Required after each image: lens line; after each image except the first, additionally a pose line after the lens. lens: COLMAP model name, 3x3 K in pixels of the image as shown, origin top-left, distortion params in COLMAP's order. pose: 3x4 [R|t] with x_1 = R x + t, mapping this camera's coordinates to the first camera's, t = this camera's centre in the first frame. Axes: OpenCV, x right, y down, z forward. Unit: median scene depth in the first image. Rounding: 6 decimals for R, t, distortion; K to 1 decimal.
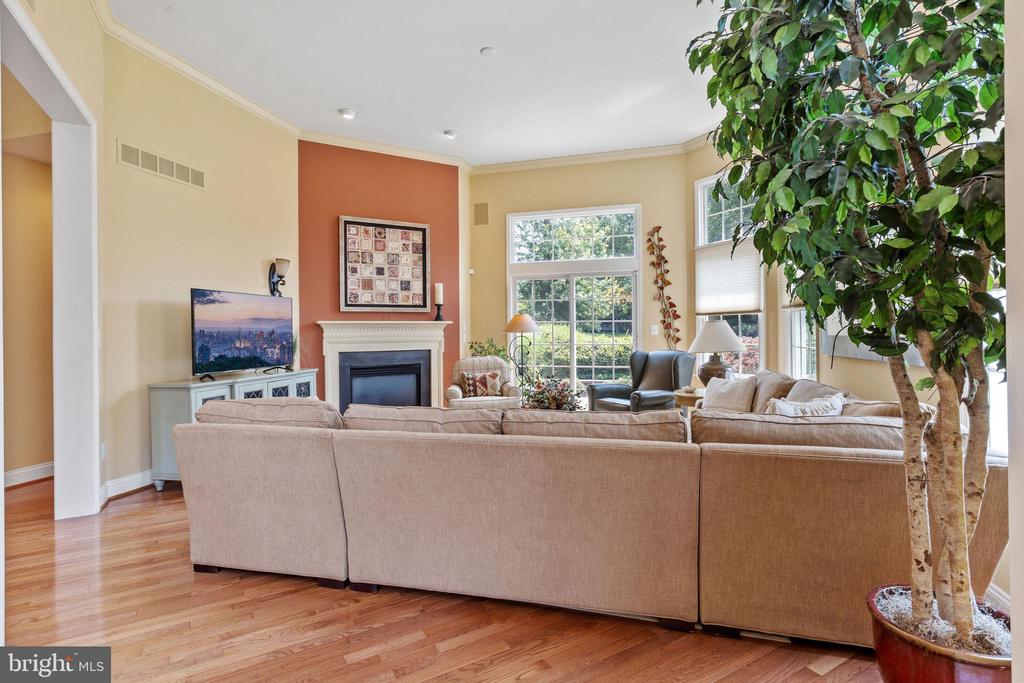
lens RADIAL K [[488.4, 0, 506.2], [0, 488.4, 326.7], [0, 0, 1]] dist [0.000007, 0.000076]
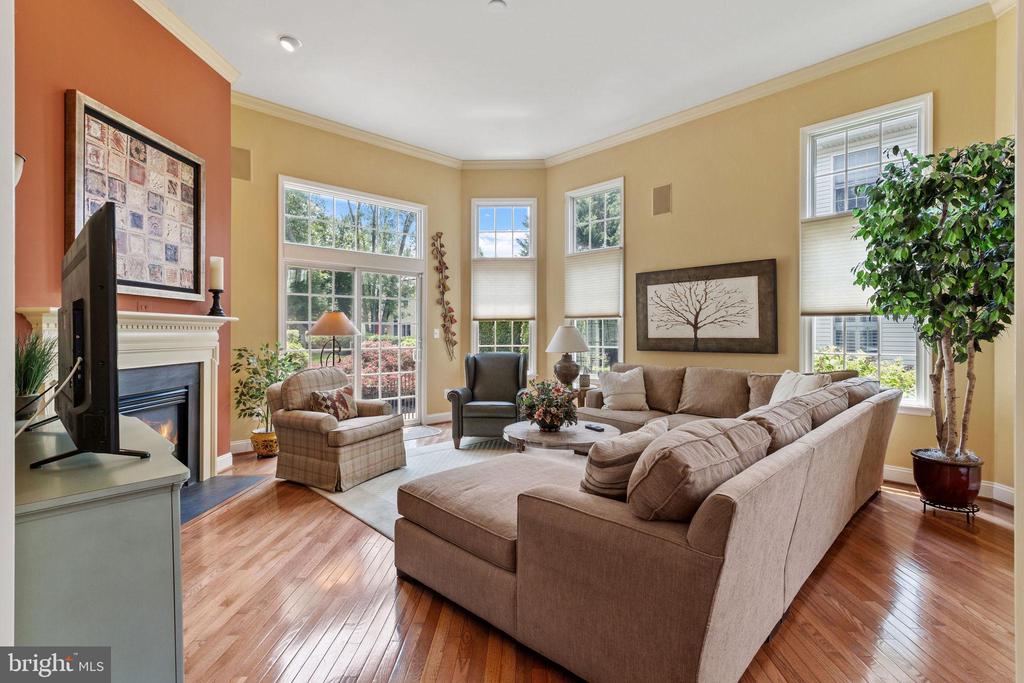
lens RADIAL K [[483.3, 0, 511.8], [0, 483.3, 333.5], [0, 0, 1]] dist [0.000128, 0.000155]
pose [[0.512659, 0.009146, 0.858544, -0.484638], [-0.013542, 0.999905, -0.002566, 0.007084], [-0.858485, -0.010311, 0.512734, 0.351318]]
